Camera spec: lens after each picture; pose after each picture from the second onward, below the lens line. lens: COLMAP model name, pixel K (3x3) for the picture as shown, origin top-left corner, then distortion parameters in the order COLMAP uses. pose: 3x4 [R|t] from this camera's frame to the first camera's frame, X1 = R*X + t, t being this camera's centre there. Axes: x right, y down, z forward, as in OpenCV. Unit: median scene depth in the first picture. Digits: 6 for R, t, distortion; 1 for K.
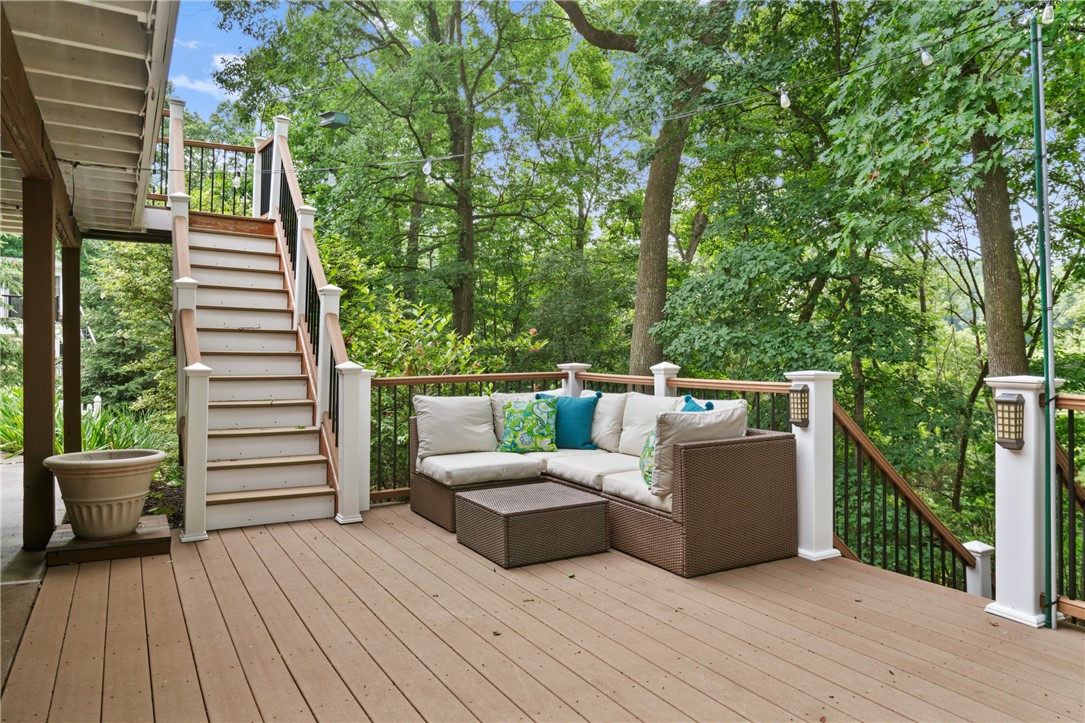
lens RADIAL K [[718.2, 0, 542.5], [0, 718.2, 361.5], [0, 0, 1]] dist [-0.000288, 0.000025]
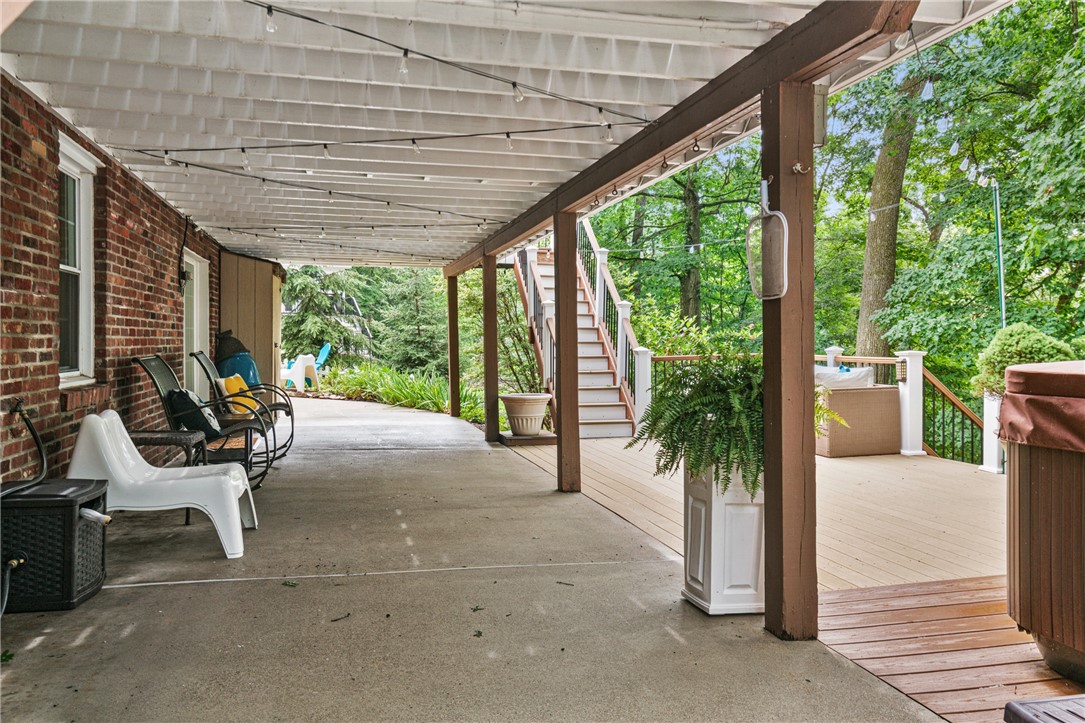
lens RADIAL K [[813.3, 0, 540.8], [0, 813.3, 332.9], [0, 0, 1]] dist [-0.000702, 0.075671]
pose [[0.960125, -0.008836, -0.279431, 0.028256], [0.003962, 0.999830, -0.018002, 0.000450], [0.279543, 0.016177, 0.959997, -0.536283]]
